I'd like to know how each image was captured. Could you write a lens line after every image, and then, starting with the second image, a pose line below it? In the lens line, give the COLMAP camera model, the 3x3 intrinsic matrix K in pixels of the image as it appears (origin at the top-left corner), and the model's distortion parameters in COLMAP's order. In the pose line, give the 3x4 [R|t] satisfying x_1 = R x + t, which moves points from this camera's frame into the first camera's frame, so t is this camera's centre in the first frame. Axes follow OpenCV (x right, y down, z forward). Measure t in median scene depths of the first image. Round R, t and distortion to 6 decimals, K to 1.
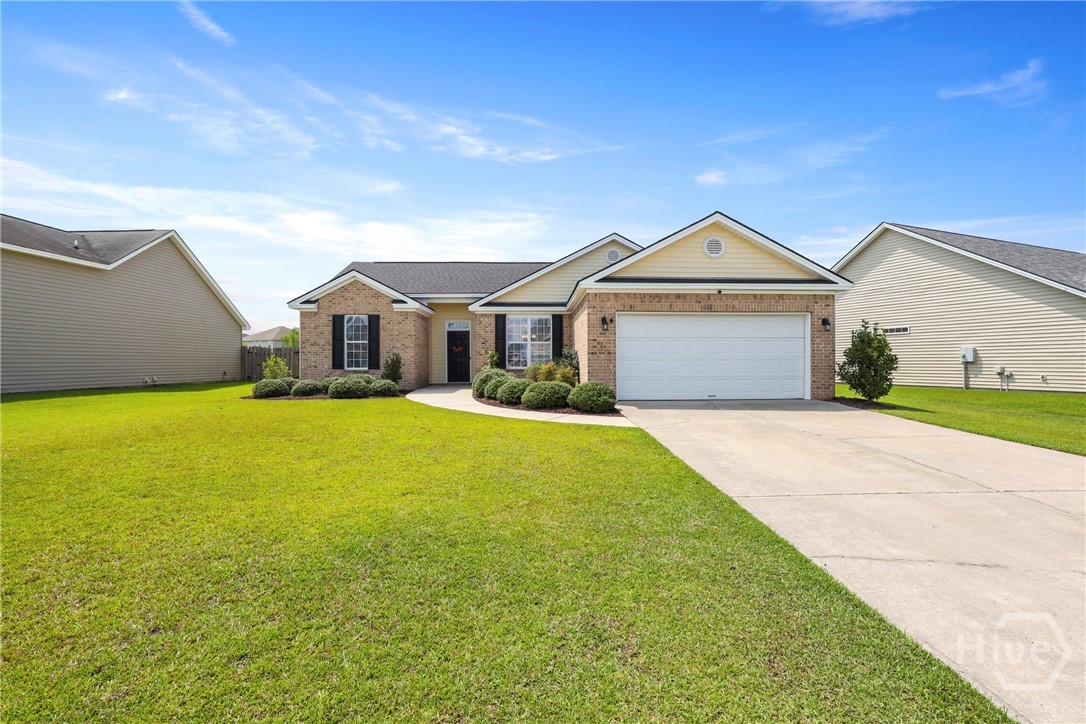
lens RADIAL K [[503.9, 0, 551.6], [0, 503.9, 359.6], [0, 0, 1]] dist [-0.030845, 0.000819]
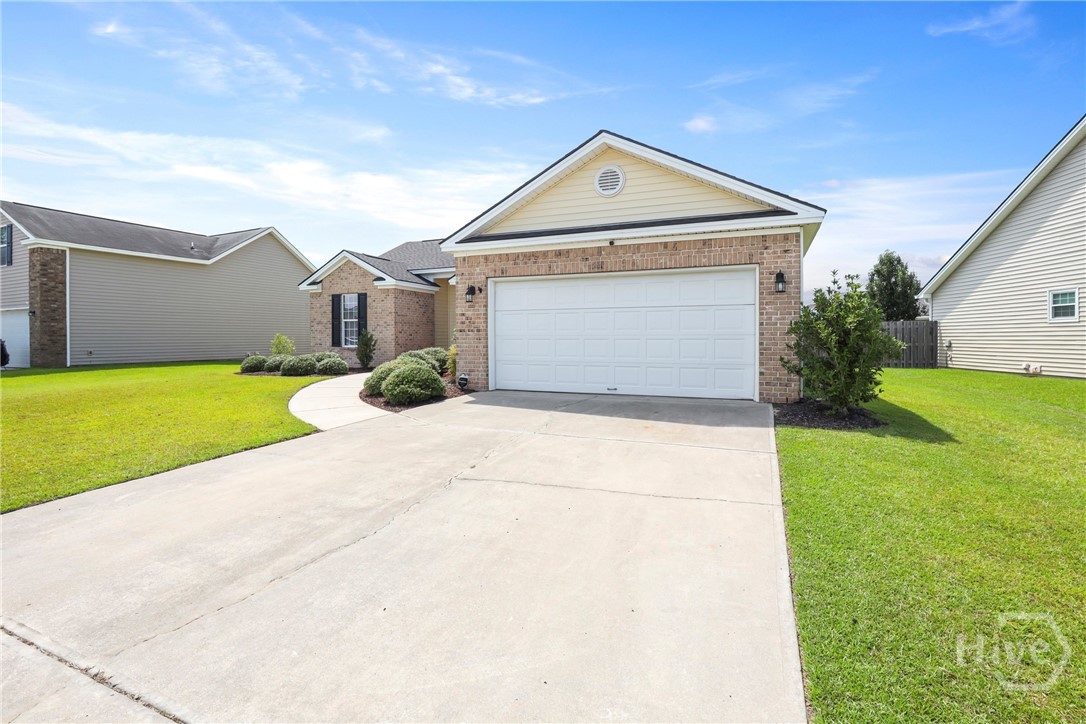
lens RADIAL K [[503.9, 0, 551.6], [0, 503.9, 359.6], [0, 0, 1]] dist [-0.030845, 0.000819]
pose [[0.907403, 0.018537, -0.419852, 0.549219], [0.002697, 0.998749, 0.049923, -0.006366], [0.420252, -0.046433, 0.906219, 0.309082]]
